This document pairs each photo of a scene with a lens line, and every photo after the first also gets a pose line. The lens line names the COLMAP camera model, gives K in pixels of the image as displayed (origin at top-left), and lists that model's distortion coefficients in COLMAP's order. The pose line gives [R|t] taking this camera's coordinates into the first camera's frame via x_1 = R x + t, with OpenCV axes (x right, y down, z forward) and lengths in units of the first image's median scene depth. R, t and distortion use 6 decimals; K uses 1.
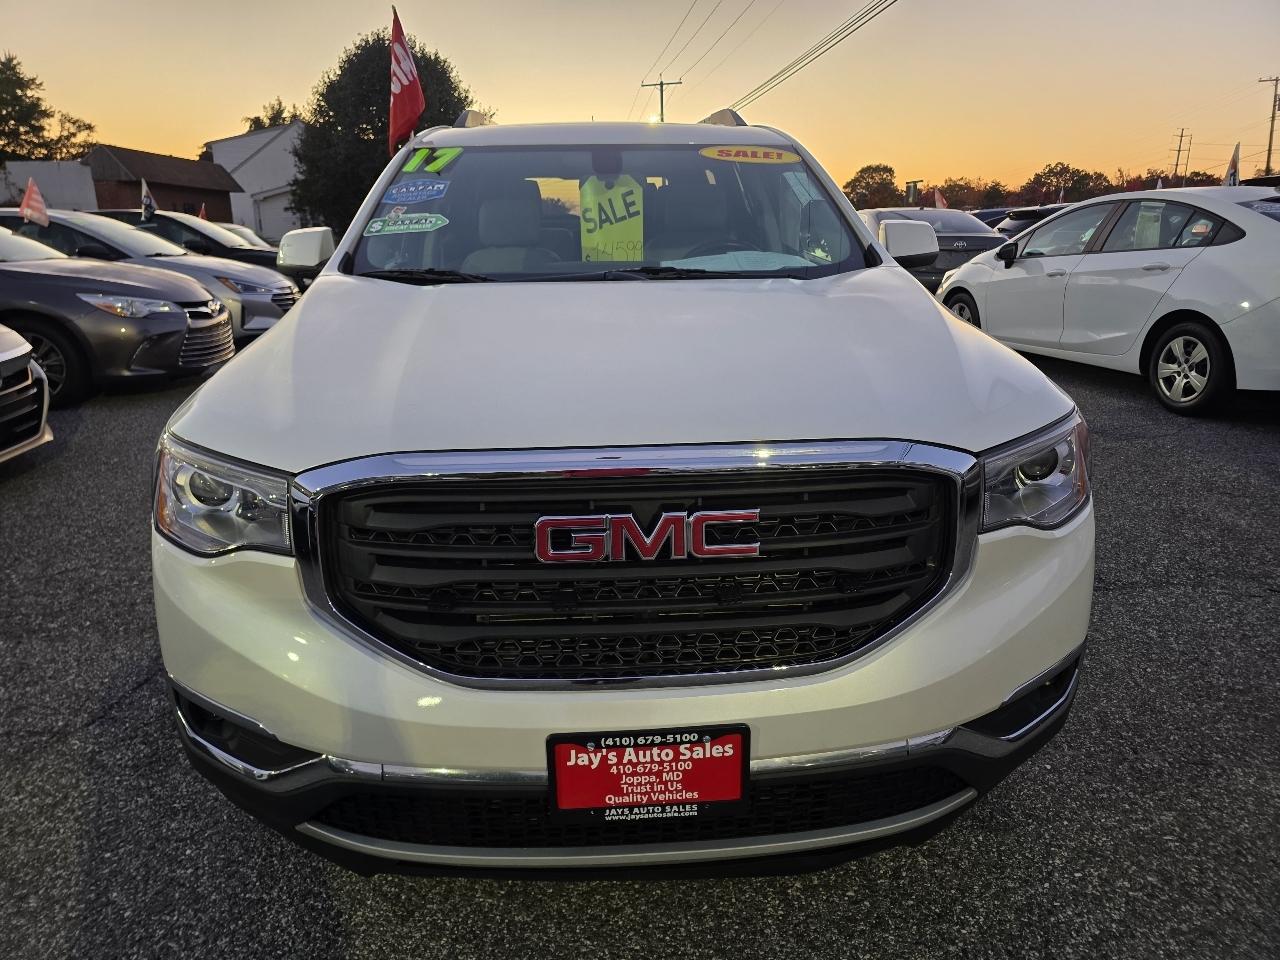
lens RADIAL K [[861.4, 0, 635.7], [0, 861.4, 476.1], [0, 0, 1]] dist [0.053386, -0.051139]
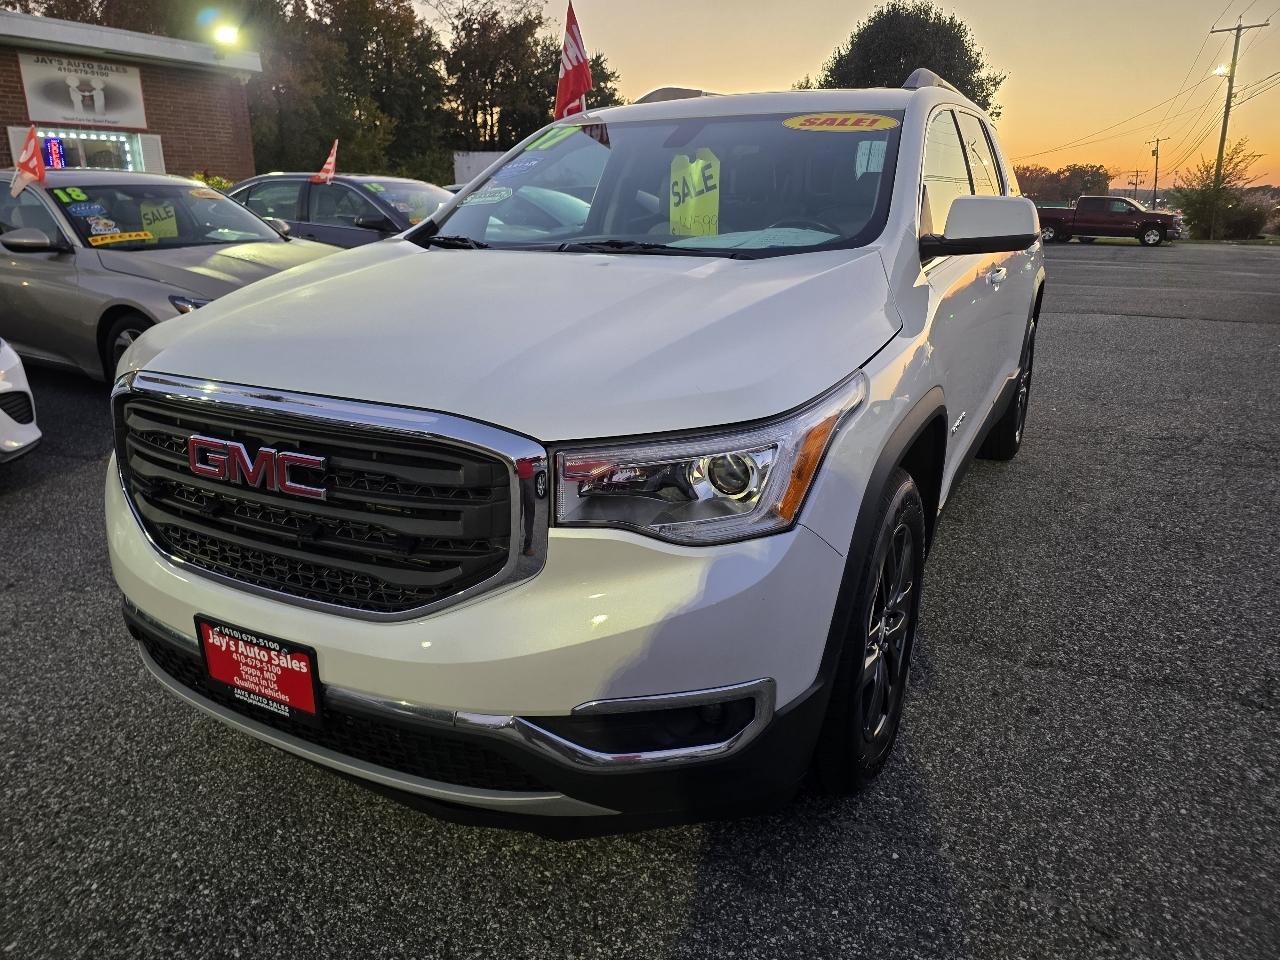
lens RADIAL K [[861.7, 0, 645.5], [0, 861.7, 467.0], [0, 0, 1]] dist [0.051883, -0.047657]
pose [[0.851285, 0.163462, -0.498592, 0.858407], [-0.153696, 0.986239, 0.060918, -0.065933], [0.501688, 0.024773, 0.864694, 0.204443]]
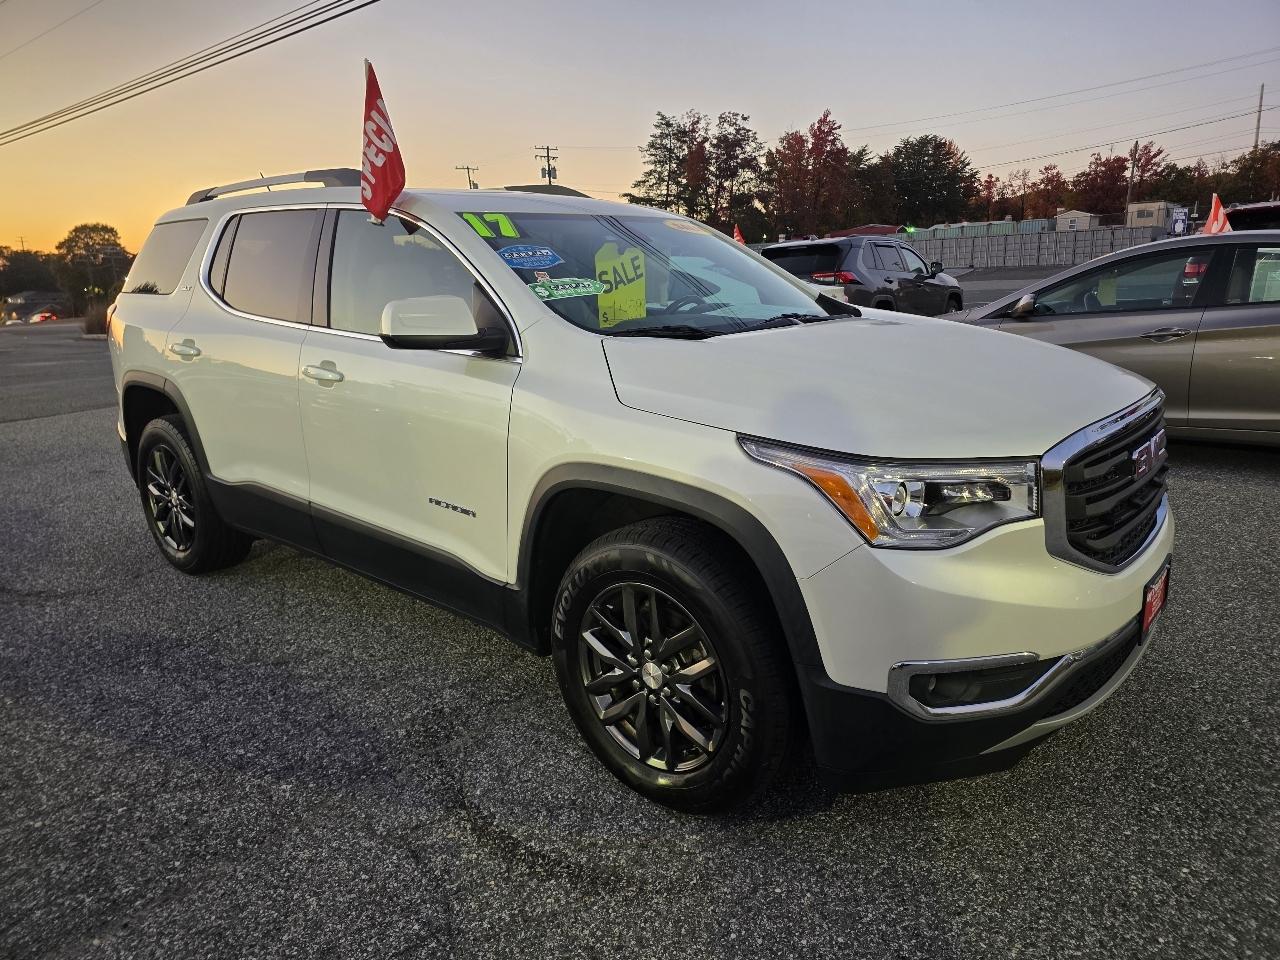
lens RADIAL K [[865.9, 0, 634.5], [0, 865.9, 465.2], [0, 0, 1]] dist [0.058522, -0.052332]
pose [[0.685817, -0.166831, 0.708394, -1.564693], [0.223093, 0.974703, 0.013565, -0.129514], [-0.692737, 0.148734, 0.705687, 0.394084]]
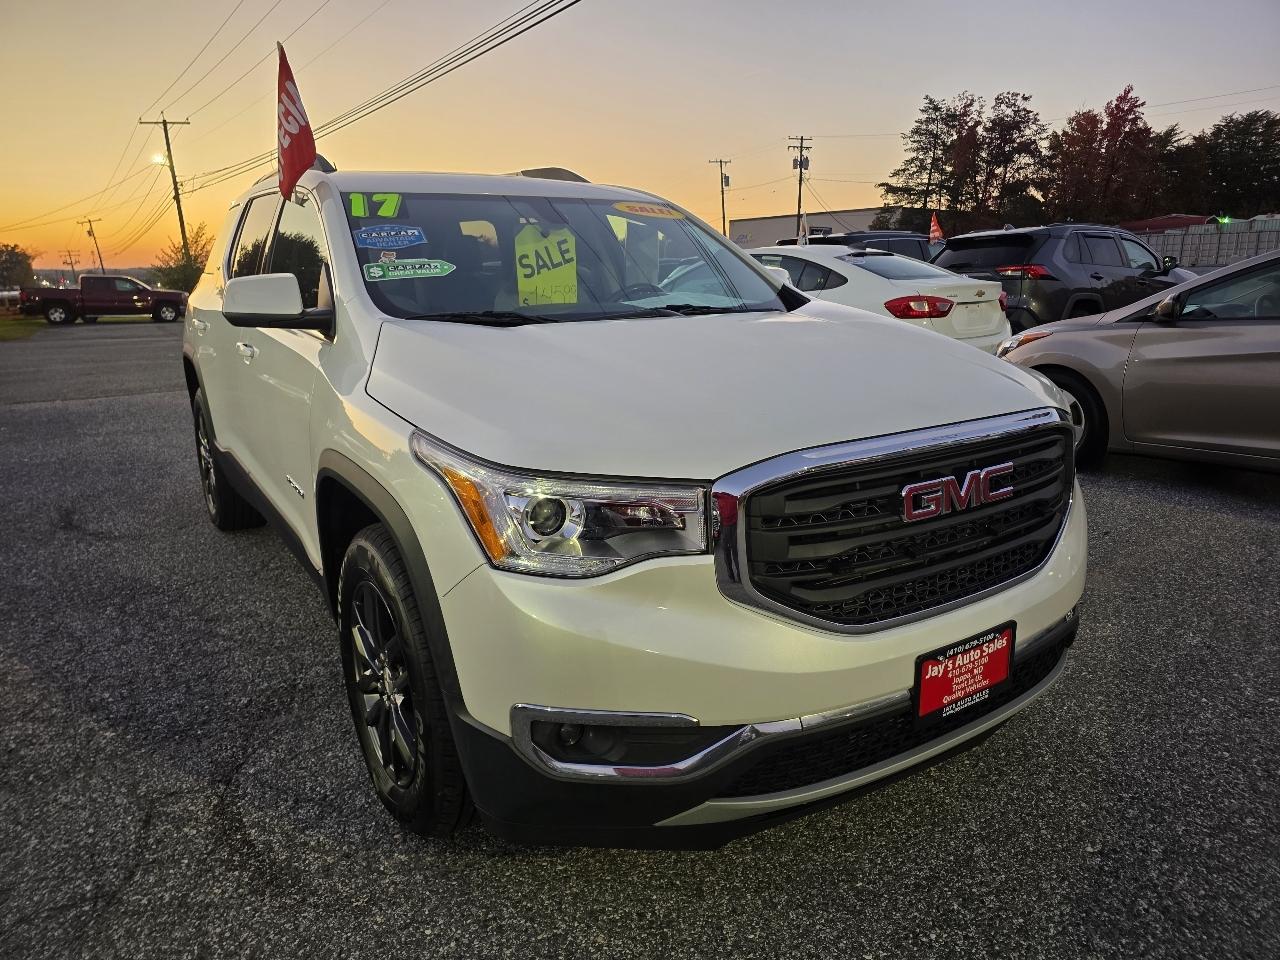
lens RADIAL K [[861.4, 0, 635.7], [0, 861.4, 476.1], [0, 0, 1]] dist [0.053386, -0.051139]
pose [[0.866031, -0.117595, 0.485964, -0.879596], [0.144746, 0.989295, -0.018557, -0.000867], [-0.478580, 0.086412, 0.873782, 0.049180]]
